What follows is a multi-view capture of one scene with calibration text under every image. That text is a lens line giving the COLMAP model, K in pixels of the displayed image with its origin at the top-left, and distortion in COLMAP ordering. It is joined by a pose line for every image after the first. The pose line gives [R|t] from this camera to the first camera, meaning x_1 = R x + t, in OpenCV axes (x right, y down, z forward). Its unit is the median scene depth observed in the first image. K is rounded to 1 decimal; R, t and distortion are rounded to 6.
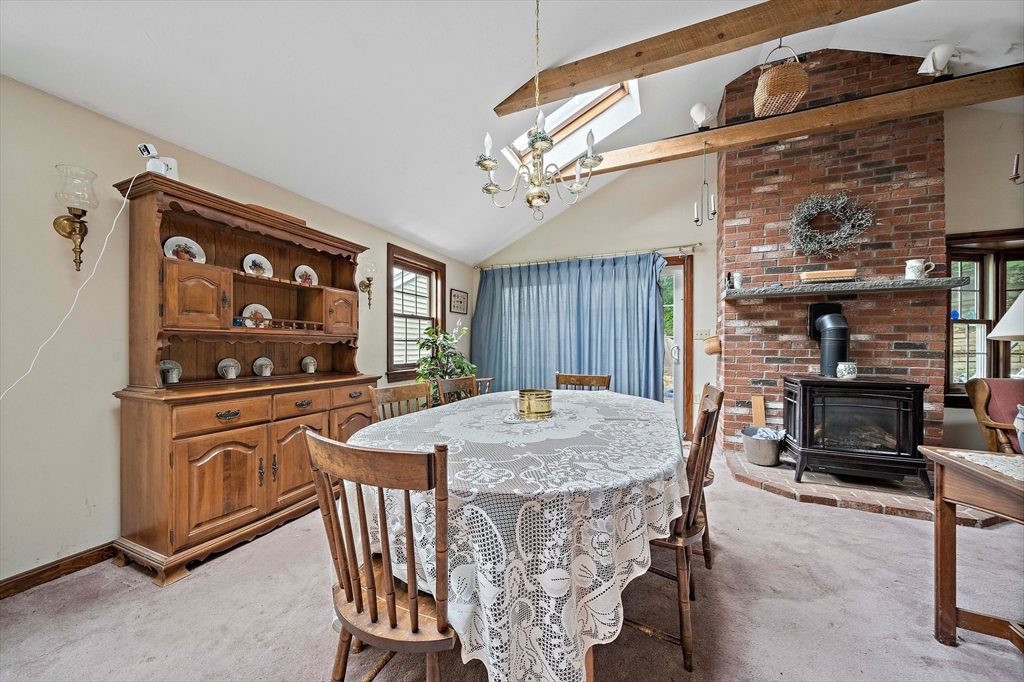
lens RADIAL K [[354.5, 0, 508.4], [0, 354.5, 346.4], [0, 0, 1]] dist [-0.001638, 0.000136]
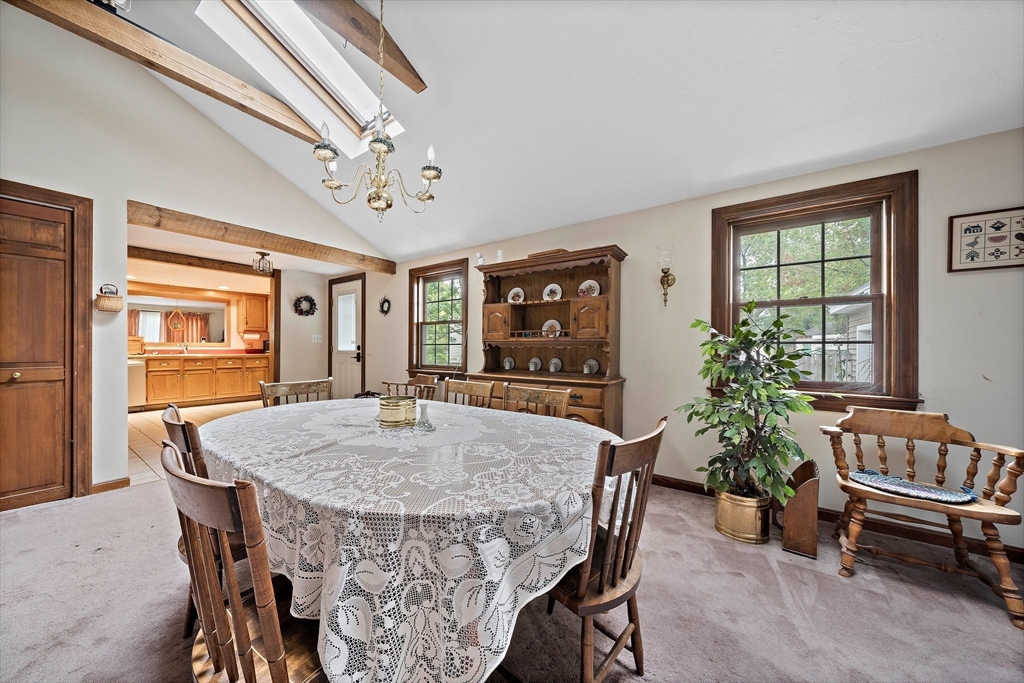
lens RADIAL K [[354.5, 0, 498.5], [0, 354.5, 345.6], [0, 0, 1]] dist [-0.001638, 0.000136]
pose [[-0.223743, -0.008339, -0.974613, 0.537121], [-0.009442, 0.999935, -0.006388, -0.004752], [0.974602, 0.007774, -0.223807, 0.849722]]
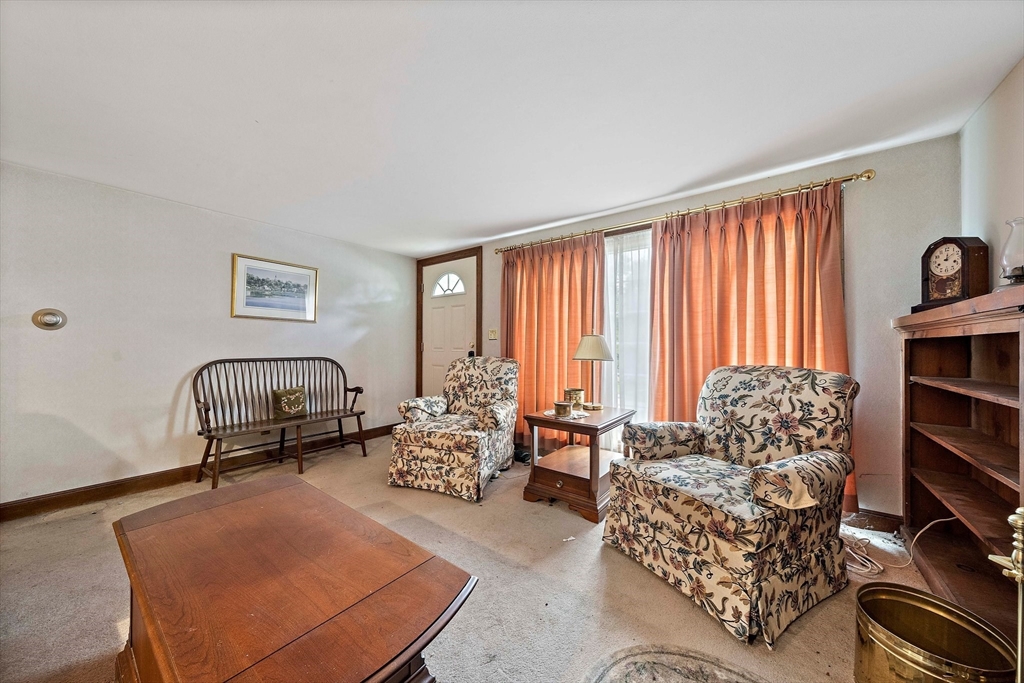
lens RADIAL K [[354.5, 0, 512.6], [0, 354.5, 343.2], [0, 0, 1]] dist [-0.001638, 0.000136]
pose [[-0.971780, -0.002997, 0.235871, -1.702719], [-0.002999, 0.999995, 0.000353, 0.004016], [-0.235871, -0.000365, -0.971784, -1.817883]]
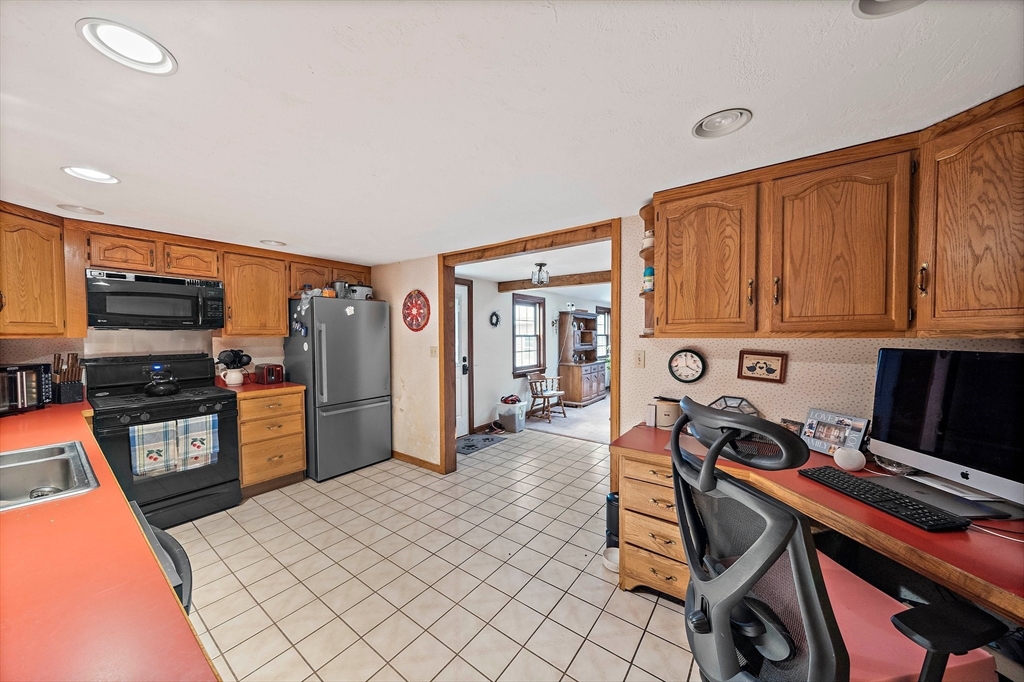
lens RADIAL K [[354.5, 0, 509.3], [0, 354.5, 344.2], [0, 0, 1]] dist [-0.001638, 0.000136]
pose [[0.973385, -0.001015, -0.229173, -0.438070], [0.005437, 0.999811, 0.018668, -0.096512], [0.229111, -0.019418, 0.973207, -1.711740]]
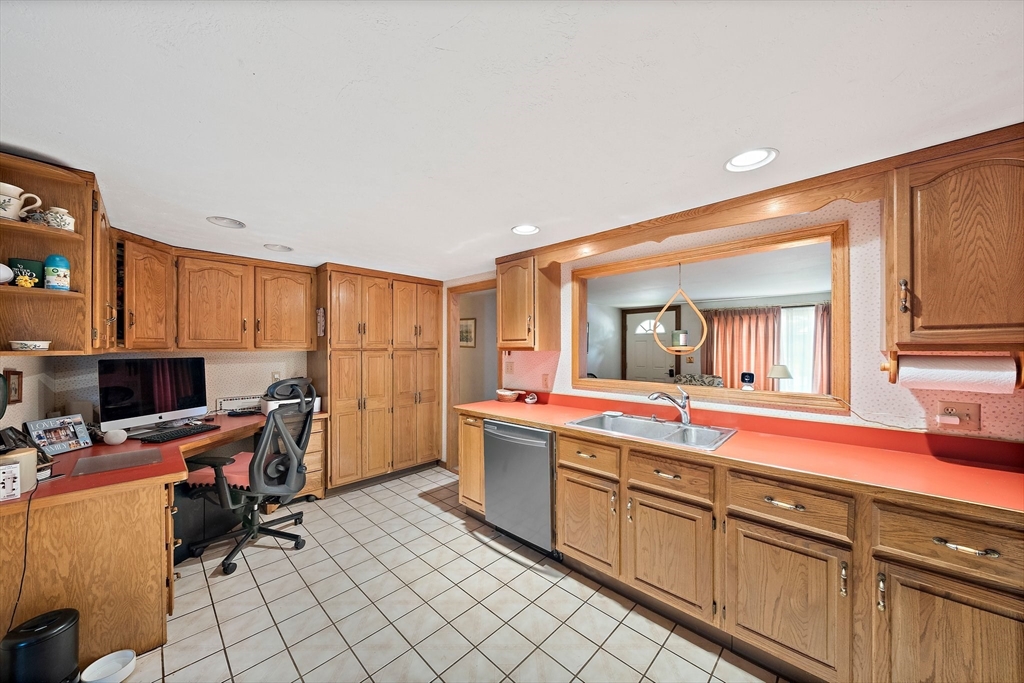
lens RADIAL K [[354.5, 0, 507.5], [0, 354.5, 349.7], [0, 0, 1]] dist [-0.001638, 0.000136]
pose [[-0.933854, -0.003189, 0.357641, -1.088801], [0.000742, 0.999941, 0.010851, -0.106947], [-0.357655, 0.010399, -0.933796, -0.727644]]
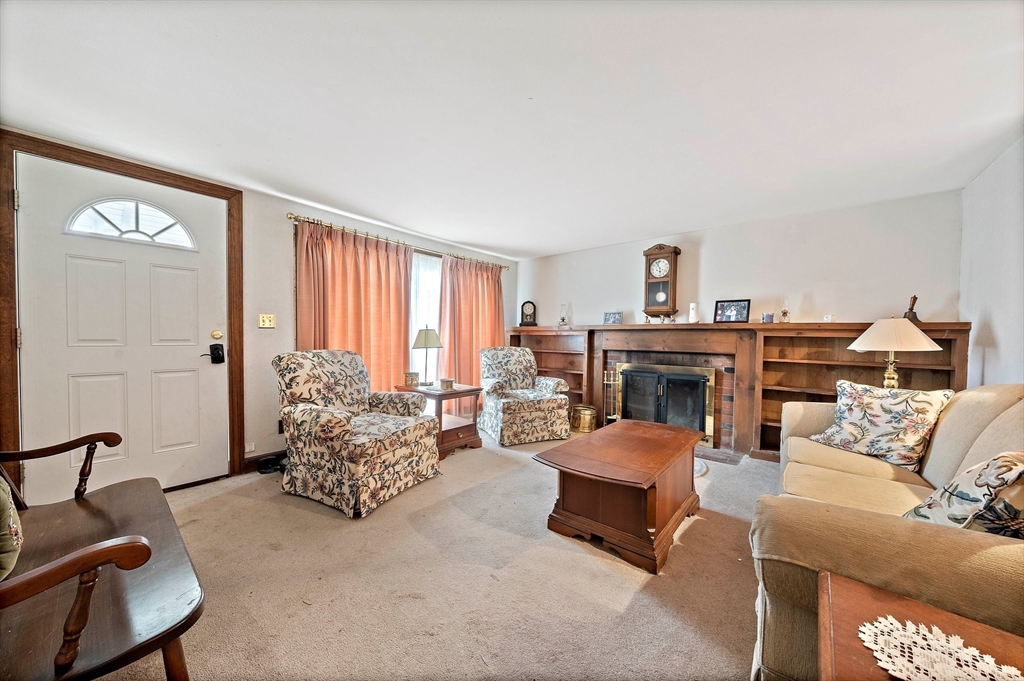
lens RADIAL K [[354.5, 0, 502.5], [0, 354.5, 342.7], [0, 0, 1]] dist [-0.001638, 0.000136]
pose [[-0.292494, 0.012658, -0.956184, -0.633878], [-0.018691, 0.999646, 0.018951, 0.001365], [0.956085, 0.023416, -0.292154, -2.146904]]
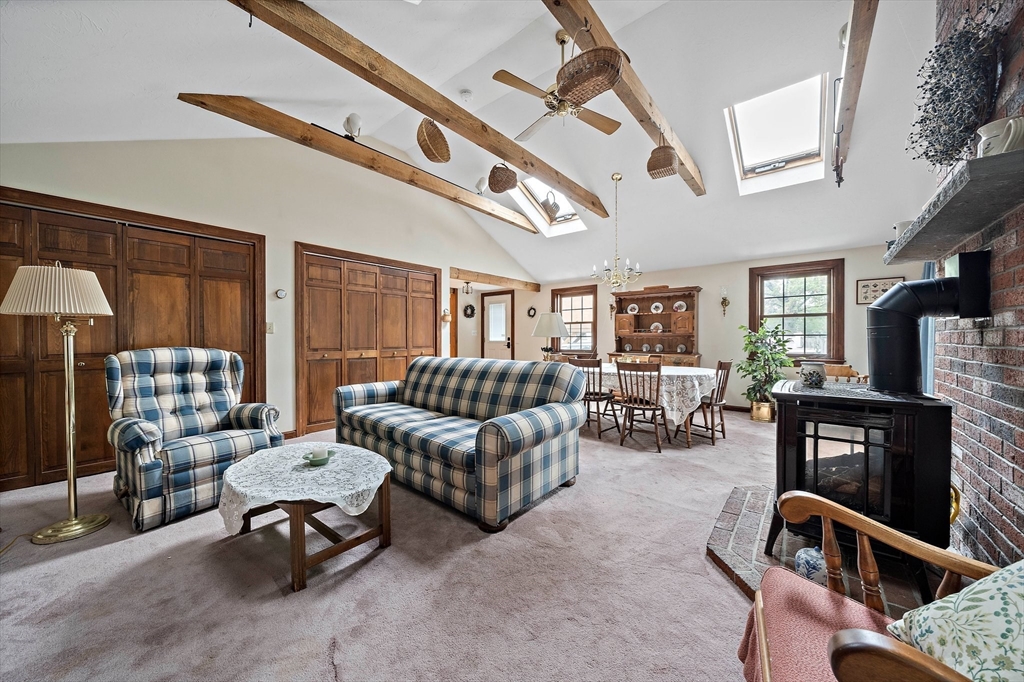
lens RADIAL K [[354.5, 0, 506.0], [0, 354.5, 338.2], [0, 0, 1]] dist [-0.001638, 0.000136]
pose [[-0.292080, -0.002554, -0.956391, 1.536414], [-0.004601, 0.999989, -0.001266, -0.001486], [0.956383, 0.004031, -0.292088, 0.546642]]
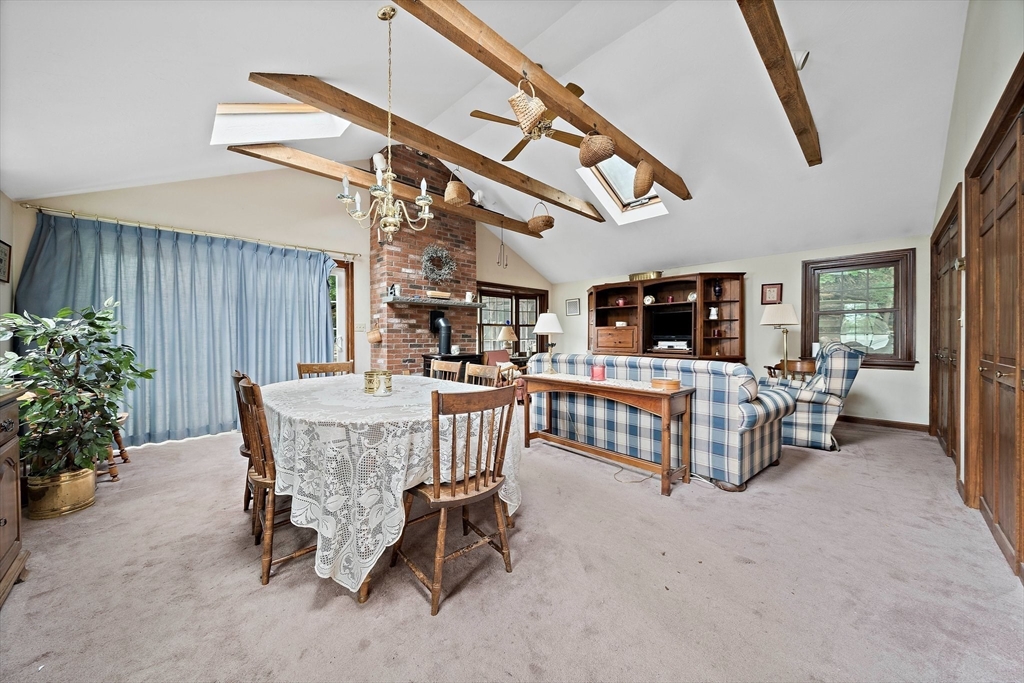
lens RADIAL K [[354.5, 0, 506.4], [0, 354.5, 339.4], [0, 0, 1]] dist [-0.001638, 0.000136]
pose [[0.388099, -0.009329, 0.921571, -0.531192], [0.006171, 0.999953, 0.007524, 0.002846], [-0.921597, 0.002767, 0.388138, 0.047998]]
